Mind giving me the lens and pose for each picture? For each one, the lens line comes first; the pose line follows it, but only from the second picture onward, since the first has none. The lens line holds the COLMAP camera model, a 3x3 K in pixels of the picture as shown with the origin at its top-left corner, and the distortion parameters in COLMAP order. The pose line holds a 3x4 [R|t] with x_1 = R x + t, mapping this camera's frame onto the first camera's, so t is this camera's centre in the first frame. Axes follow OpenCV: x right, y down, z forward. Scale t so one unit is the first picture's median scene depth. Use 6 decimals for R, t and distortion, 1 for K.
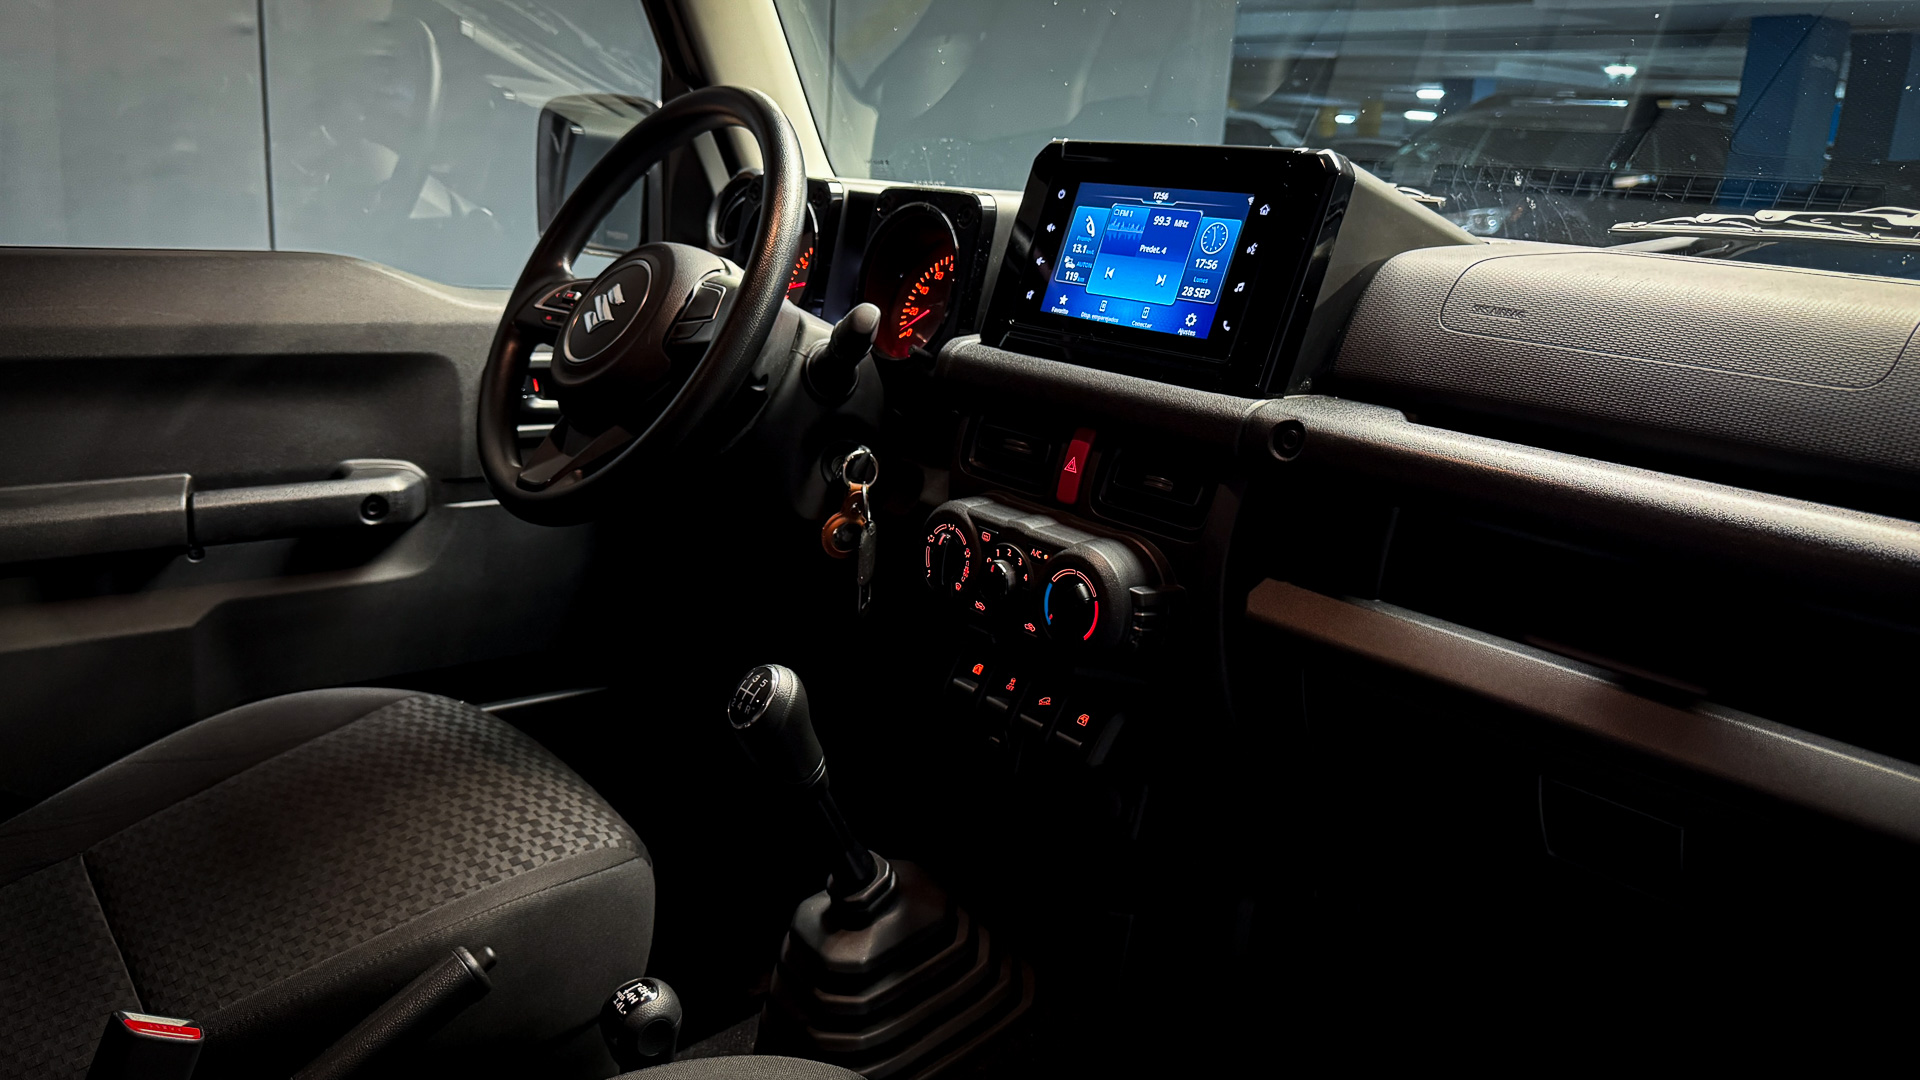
lens RADIAL K [[1440.3, 0, 900.1], [0, 1440.3, 541.2], [0, 0, 1]] dist [0.134843, -0.246018]
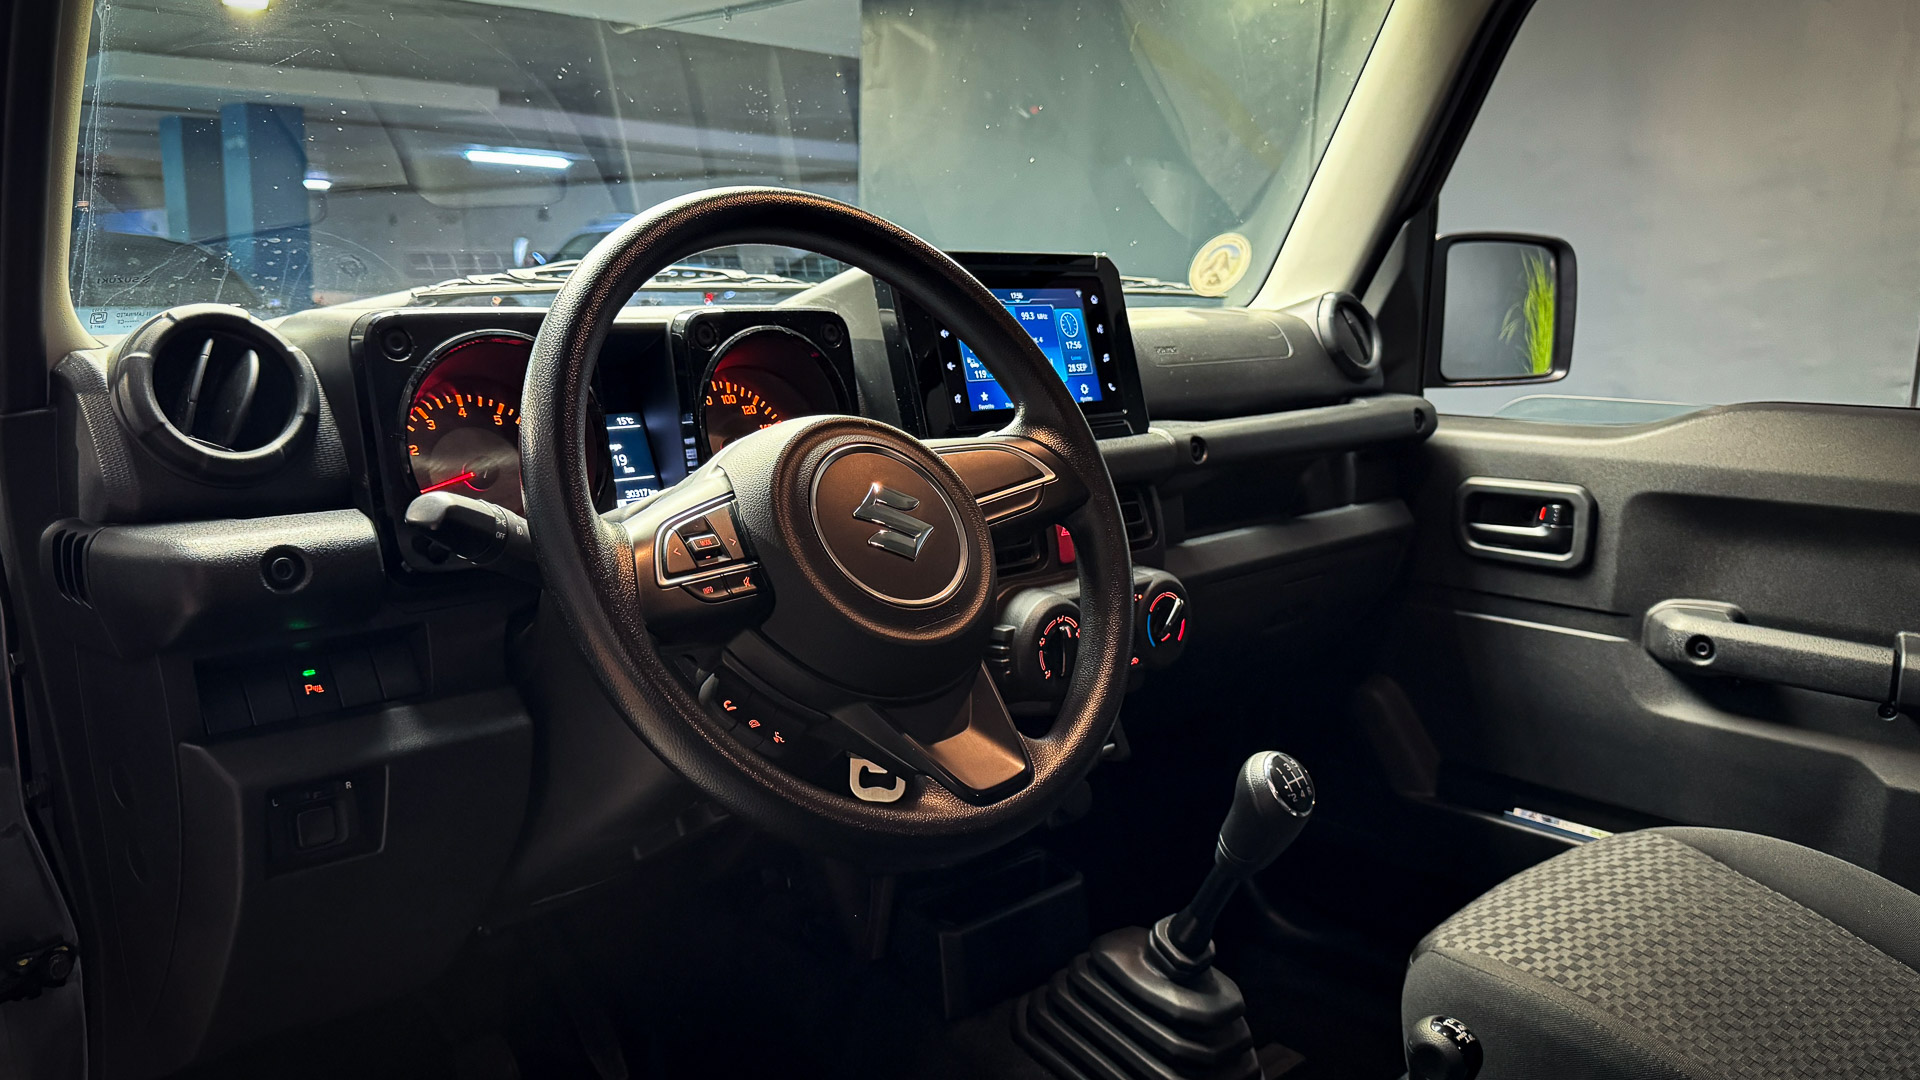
lens RADIAL K [[1422.3, 0, 914.5], [0, 1422.3, 545.8], [0, 0, 1]] dist [0.098424, -0.000306]
pose [[-0.101023, -0.244817, 0.964292, -0.979330], [0.242335, 0.934002, 0.262515, -0.372533], [-0.964919, 0.260202, -0.035028, 1.175782]]
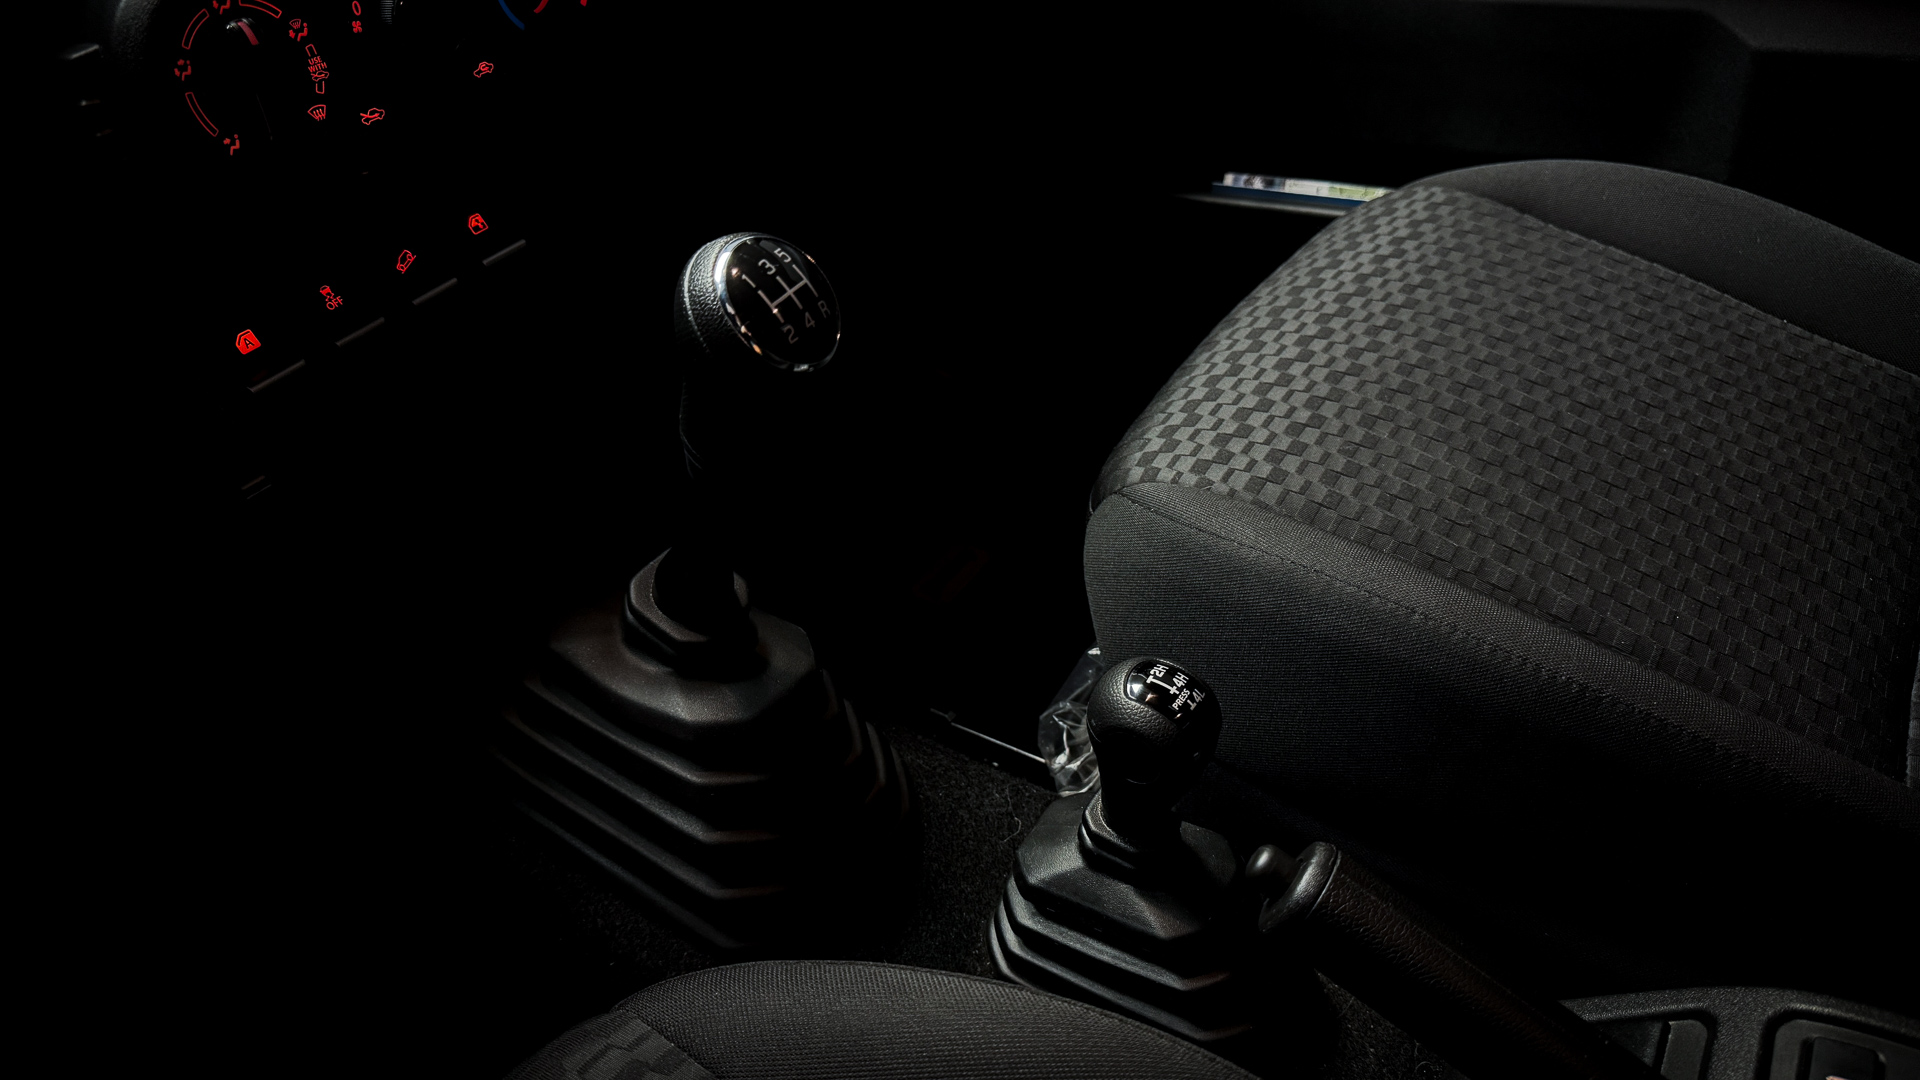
lens RADIAL K [[1381.7, 0, 935.0], [0, 1381.7, 542.3], [0, 0, 1]] dist [0.004456, -0.006816]
pose [[-0.353615, -0.559980, 0.749252, -0.465765], [0.325467, 0.677294, 0.659806, -0.110105], [-0.876942, 0.477174, -0.057246, 0.954276]]
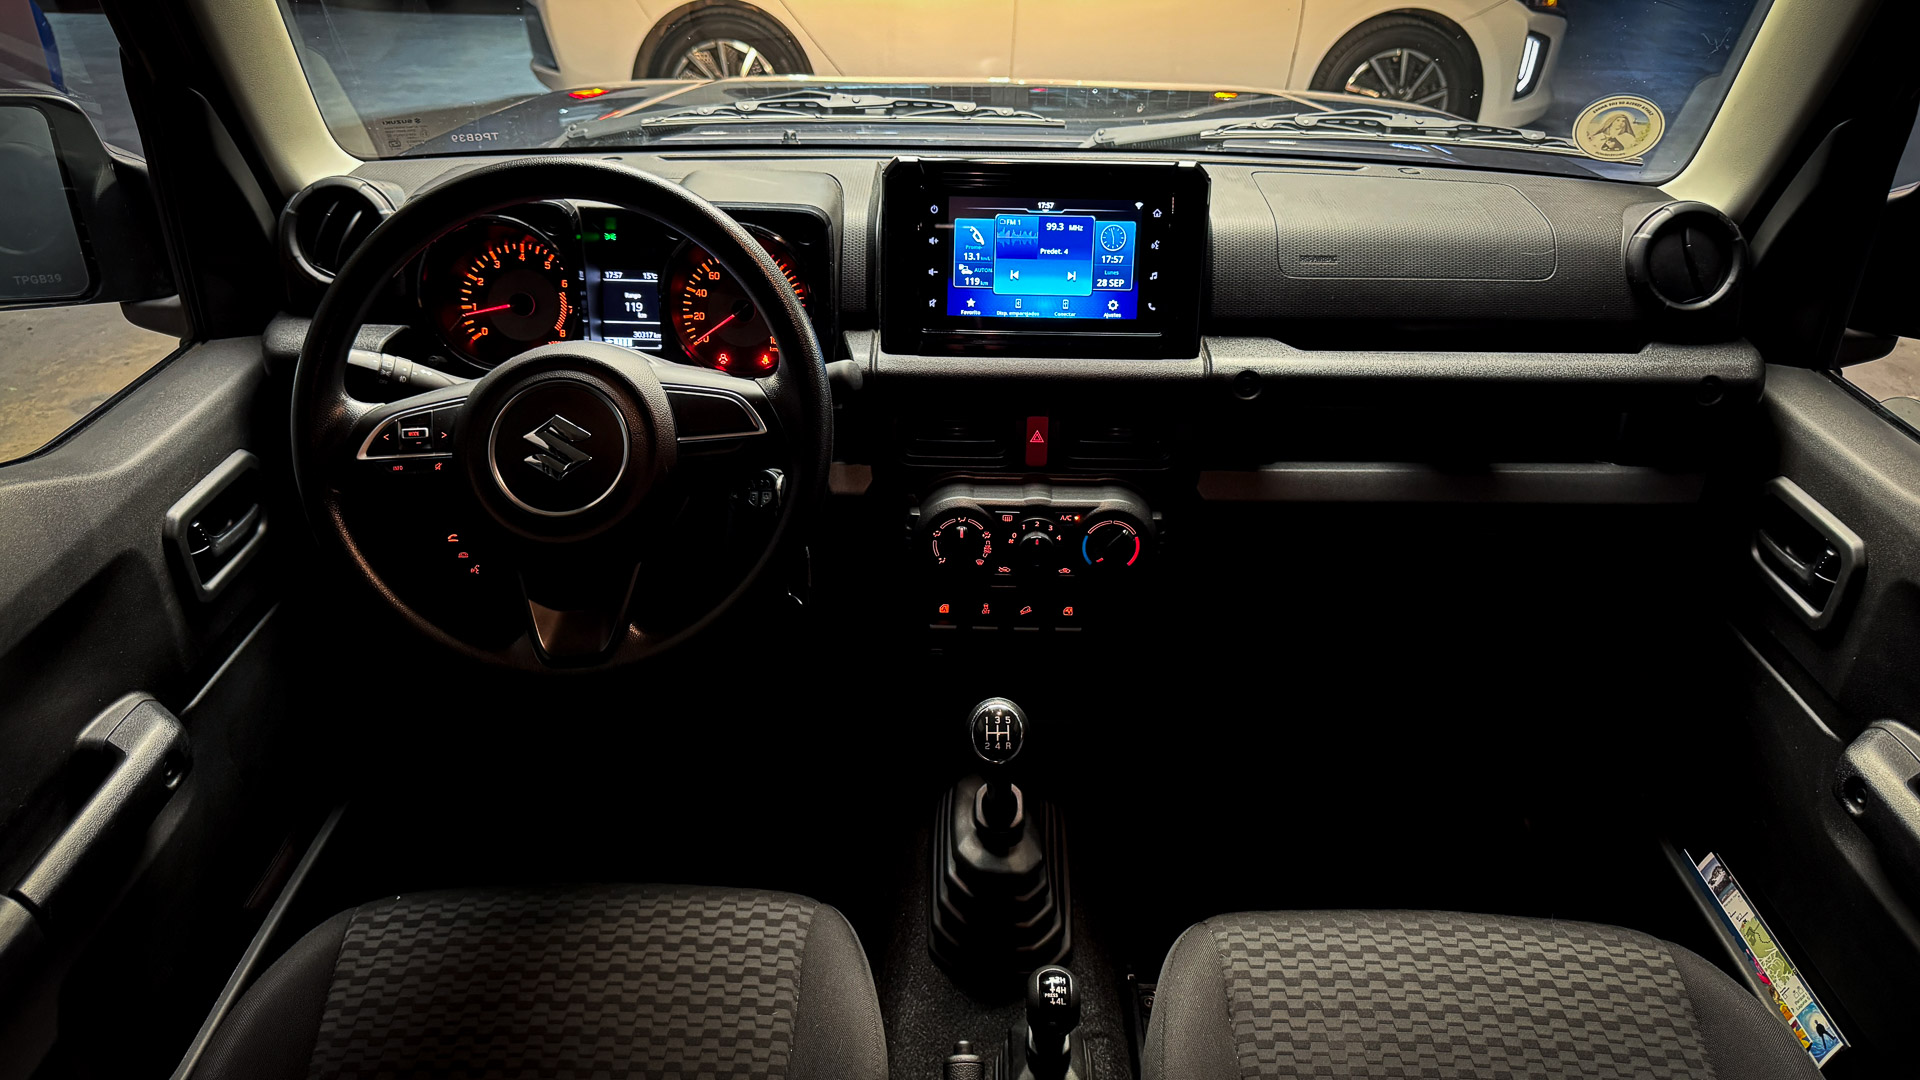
lens RADIAL K [[1339.3, 0, 960.0], [0, 1339.3, 540.0], [0, 0, 1]] dist [0.178356, -0.364761]
pose [[0.605559, -0.433240, 0.667534, -0.739531], [0.217670, 0.897005, 0.384709, -0.437529], [-0.765452, -0.087662, 0.637493, 0.311920]]
